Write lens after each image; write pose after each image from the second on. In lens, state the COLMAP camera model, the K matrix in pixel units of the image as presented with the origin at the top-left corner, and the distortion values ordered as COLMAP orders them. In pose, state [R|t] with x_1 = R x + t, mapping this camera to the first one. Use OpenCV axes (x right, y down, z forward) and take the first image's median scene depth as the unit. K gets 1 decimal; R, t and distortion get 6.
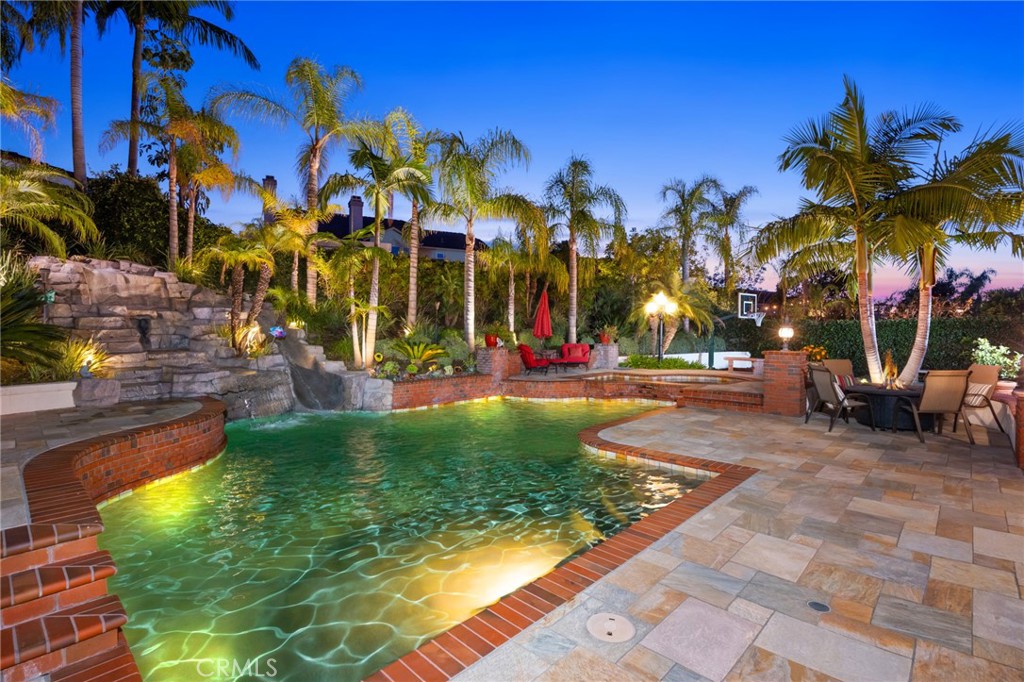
lens RADIAL K [[477.6, 0, 512.0], [0, 477.6, 341.0], [0, 0, 1]] dist [-0.004343, -0.000588]
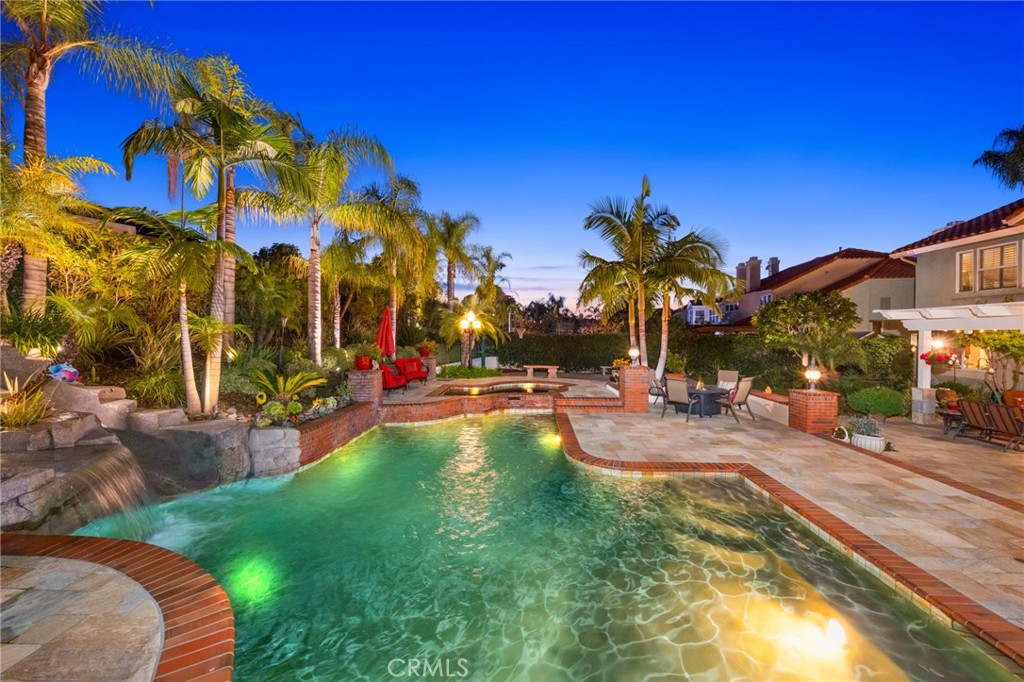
lens RADIAL K [[409.8, 0, 512.0], [0, 409.8, 341.0], [0, 0, 1]] dist [0.001953, 0.000212]
pose [[0.755058, -0.011524, 0.655557, -0.402083], [0.010721, 0.999929, 0.005230, -0.051654], [-0.655571, 0.003079, 0.755127, 0.285889]]
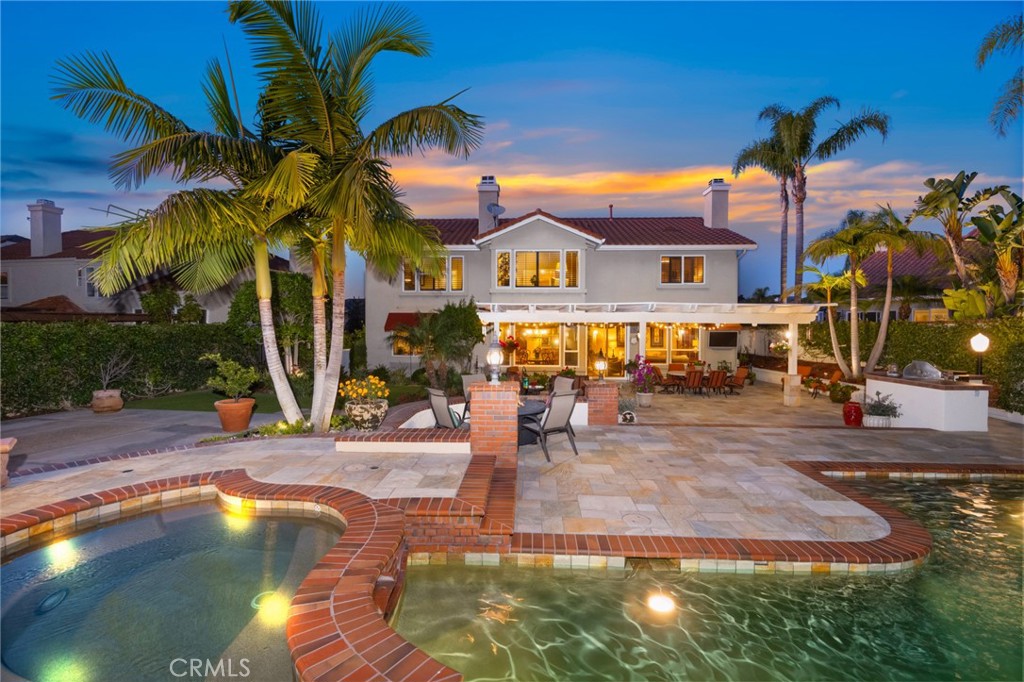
lens RADIAL K [[445.7, 0, 512.0], [0, 445.7, 341.0], [0, 0, 1]] dist [-0.008709, -0.000068]
pose [[-0.662090, -0.019182, 0.749179, 0.055489], [0.012831, 0.999236, 0.036924, -0.055812], [-0.749315, 0.034060, -0.661338, 1.208365]]
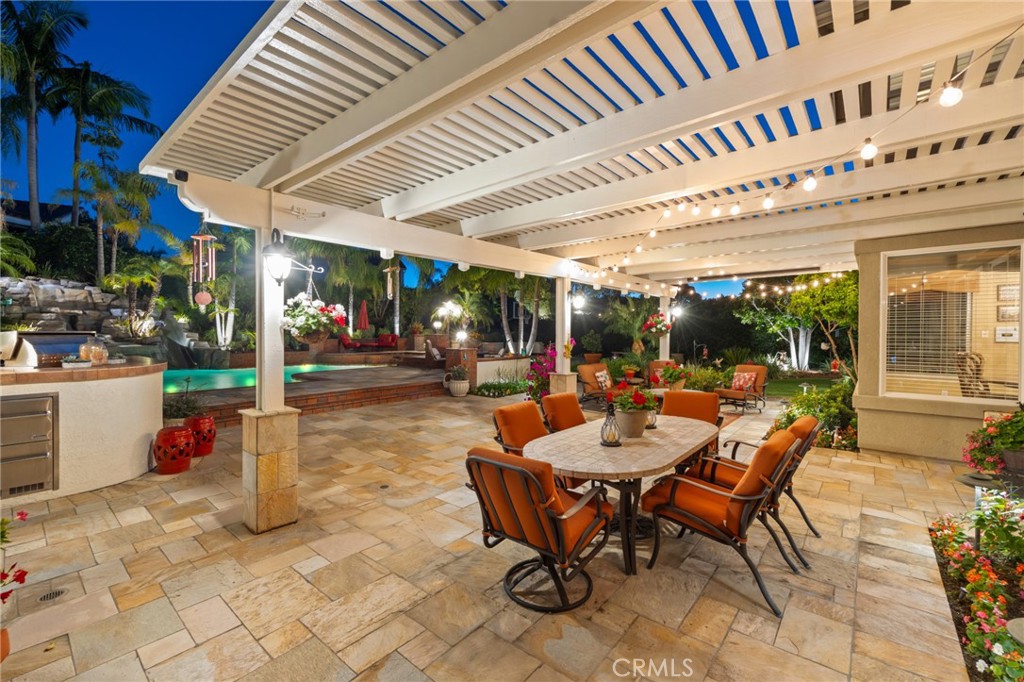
lens RADIAL K [[429.3, 0, 512.0], [0, 429.3, 341.0], [0, 0, 1]] dist [0.002312, 0.000436]
pose [[0.997633, 0.000803, 0.068762, 0.635313], [-0.000420, 0.999984, -0.005579, 0.049764], [-0.068766, 0.005536, 0.997617, -0.589096]]
